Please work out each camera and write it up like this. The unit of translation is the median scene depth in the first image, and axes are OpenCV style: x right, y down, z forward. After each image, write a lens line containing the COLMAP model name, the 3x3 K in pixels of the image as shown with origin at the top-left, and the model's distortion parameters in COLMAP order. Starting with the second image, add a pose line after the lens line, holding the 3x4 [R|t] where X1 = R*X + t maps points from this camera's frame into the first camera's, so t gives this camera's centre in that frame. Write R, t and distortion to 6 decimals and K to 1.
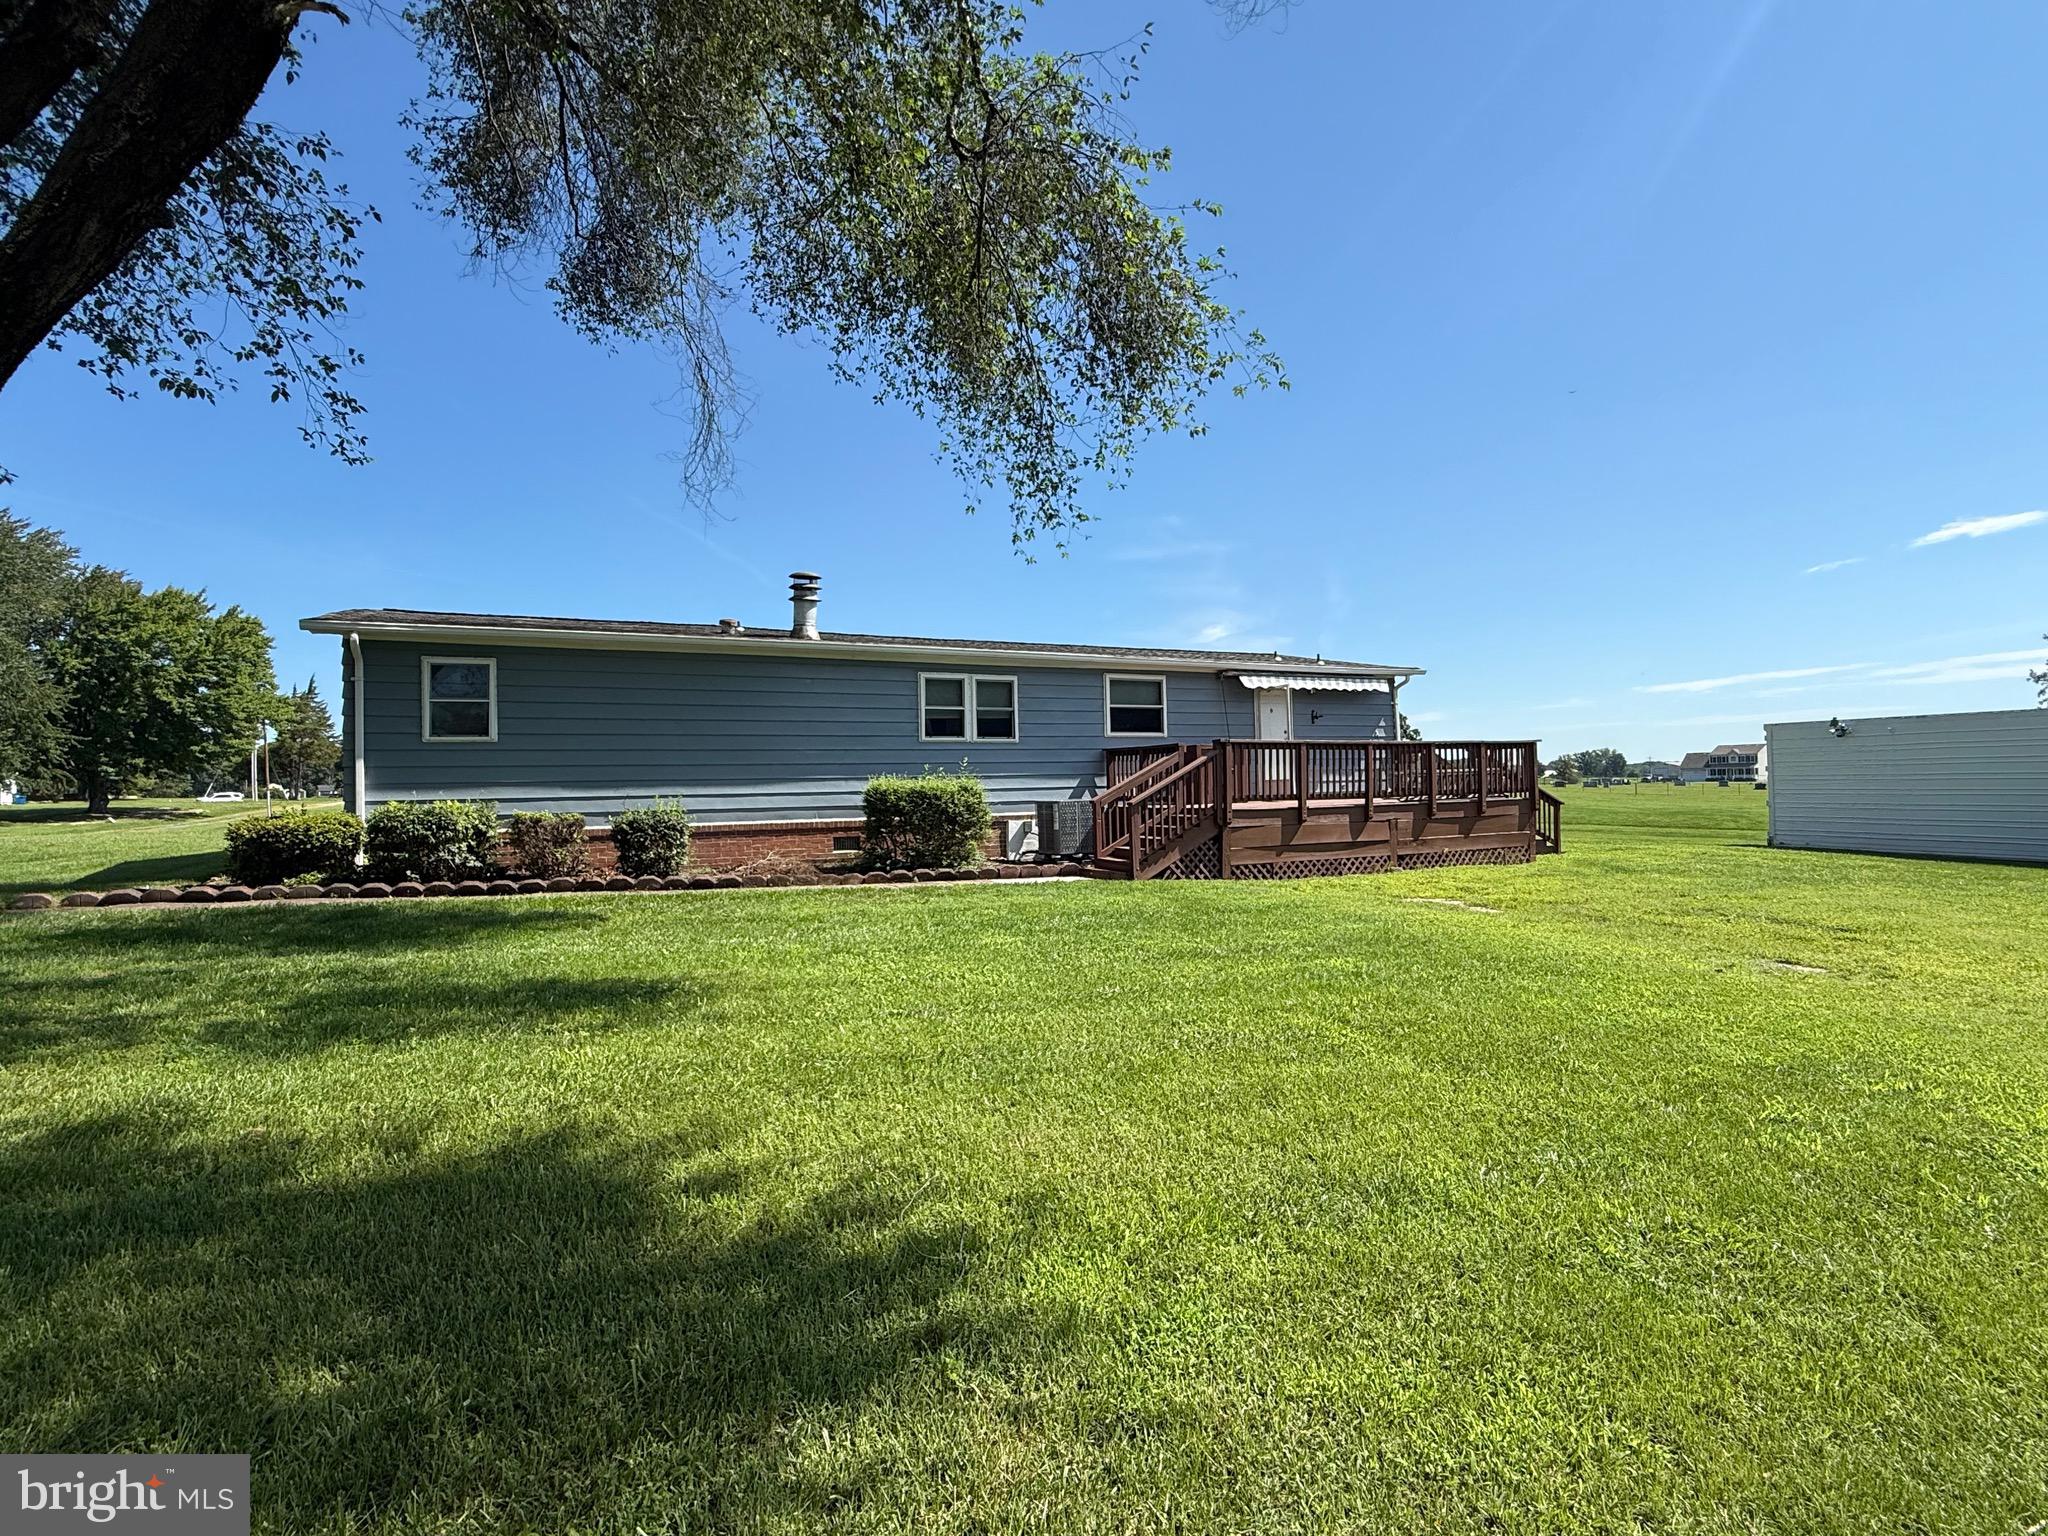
lens RADIAL K [[1009.8, 0, 1023.1], [0, 1009.8, 767.9], [0, 0, 1]] dist [0.000239, -0.000567]
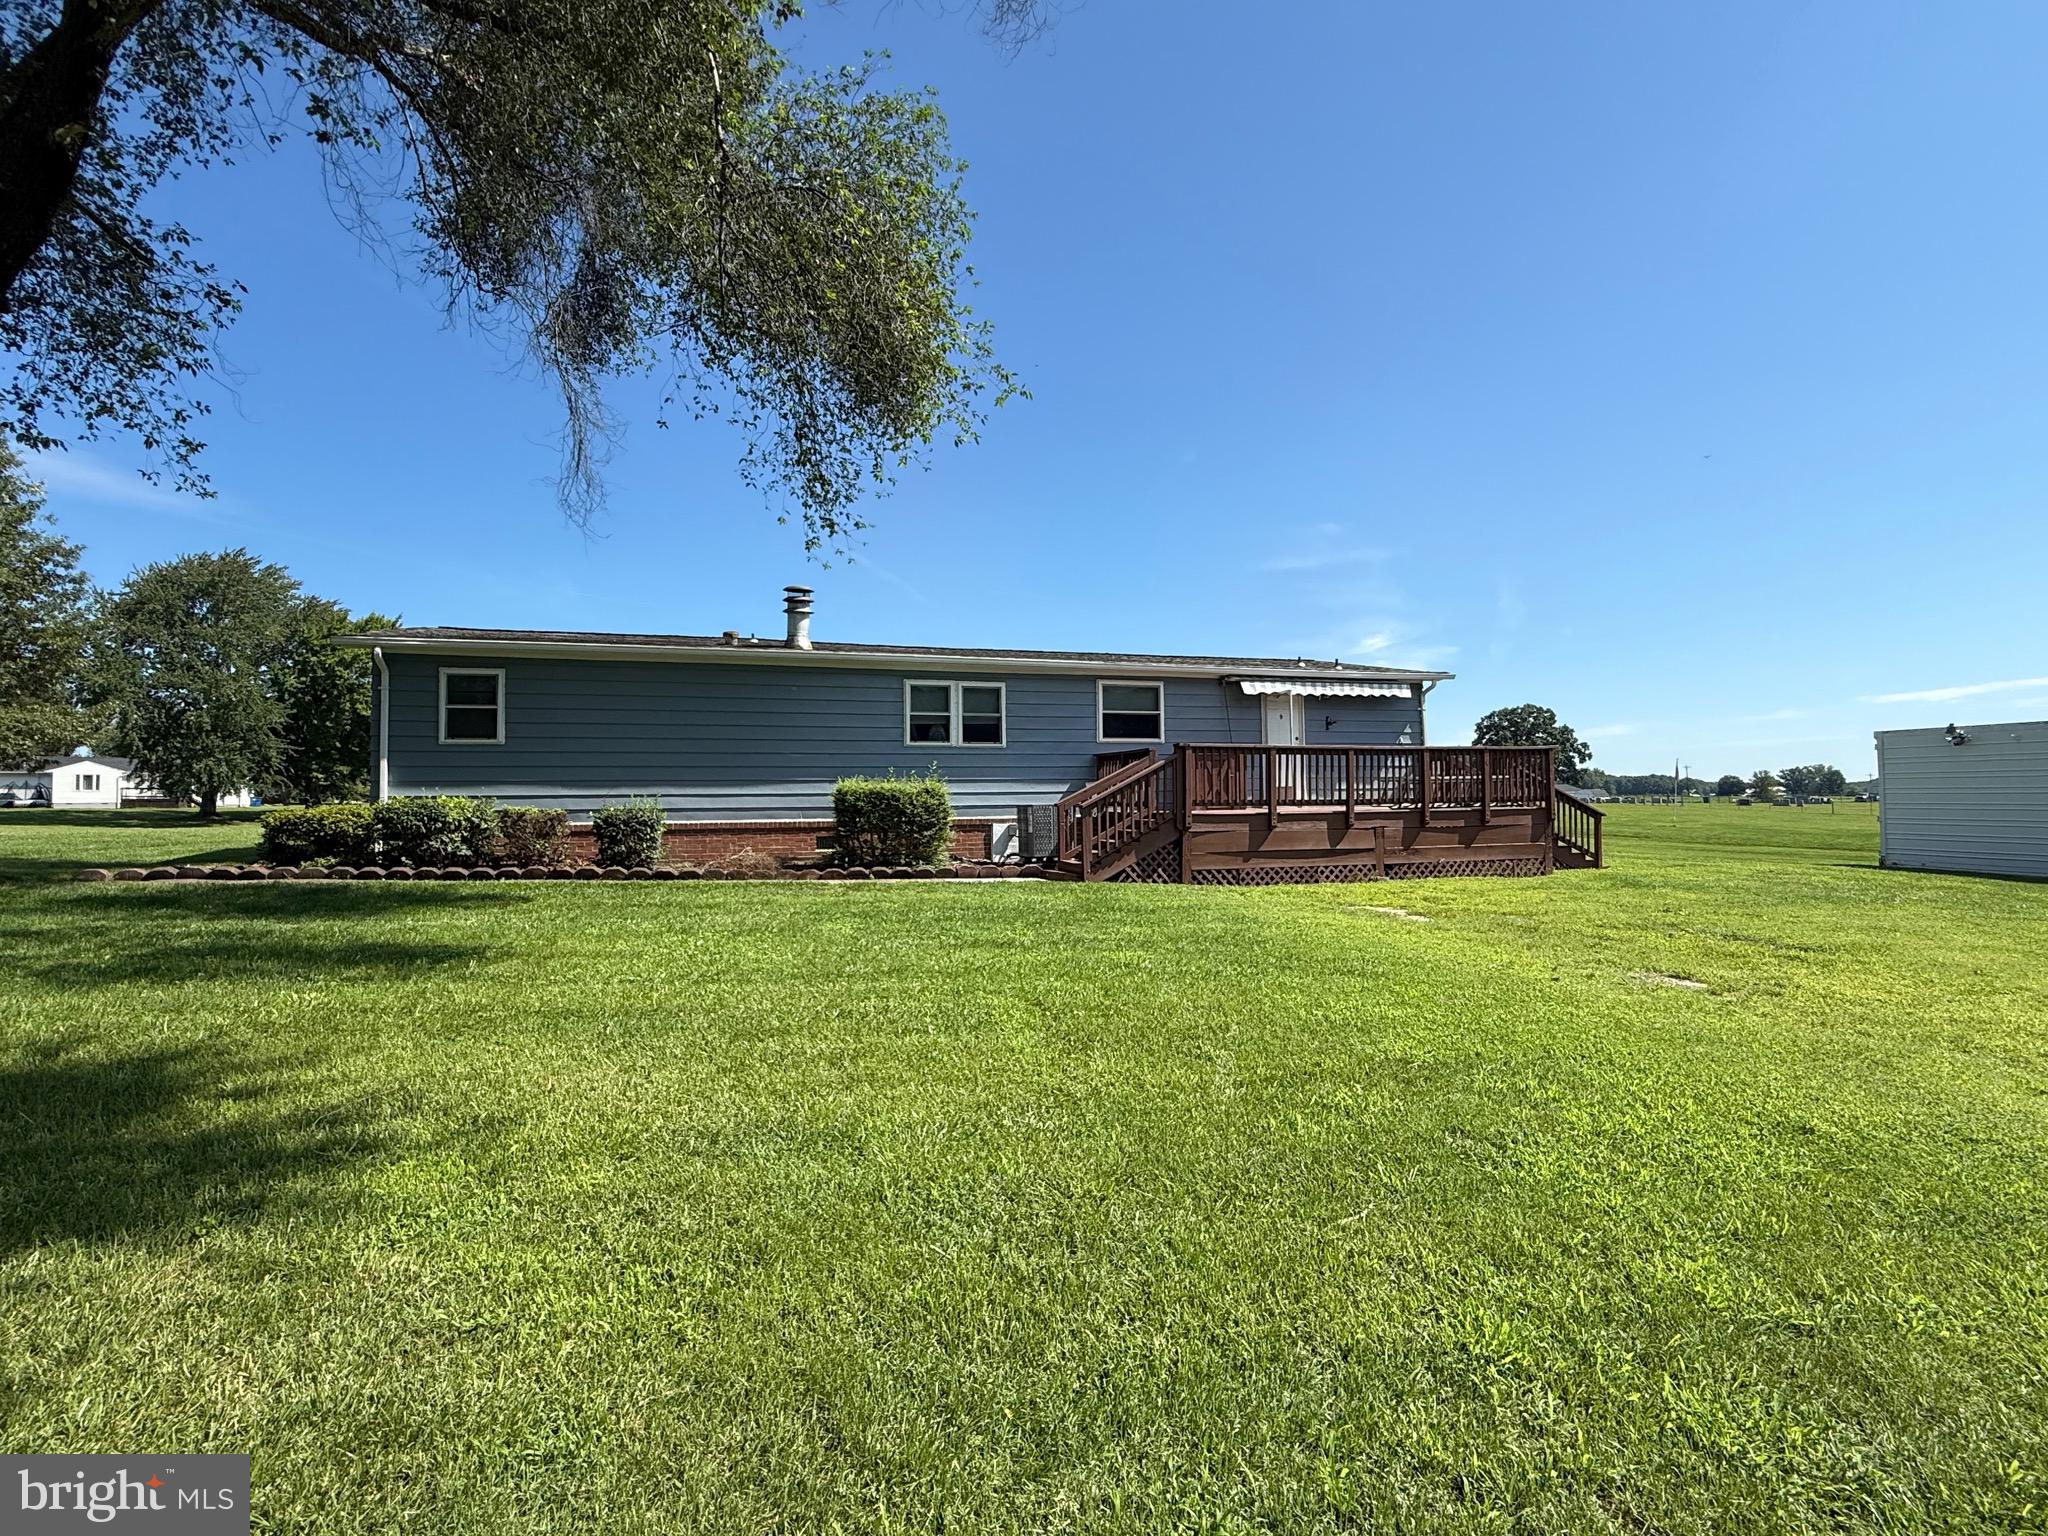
lens RADIAL K [[1009.8, 0, 1018.4], [0, 1009.8, 765.2], [0, 0, 1]] dist [0.000239, -0.000567]
pose [[0.989199, 0.004441, -0.146513, 0.171744], [-0.006787, 0.999857, -0.015515, 0.009072], [0.146423, 0.016342, 0.989087, -0.009623]]
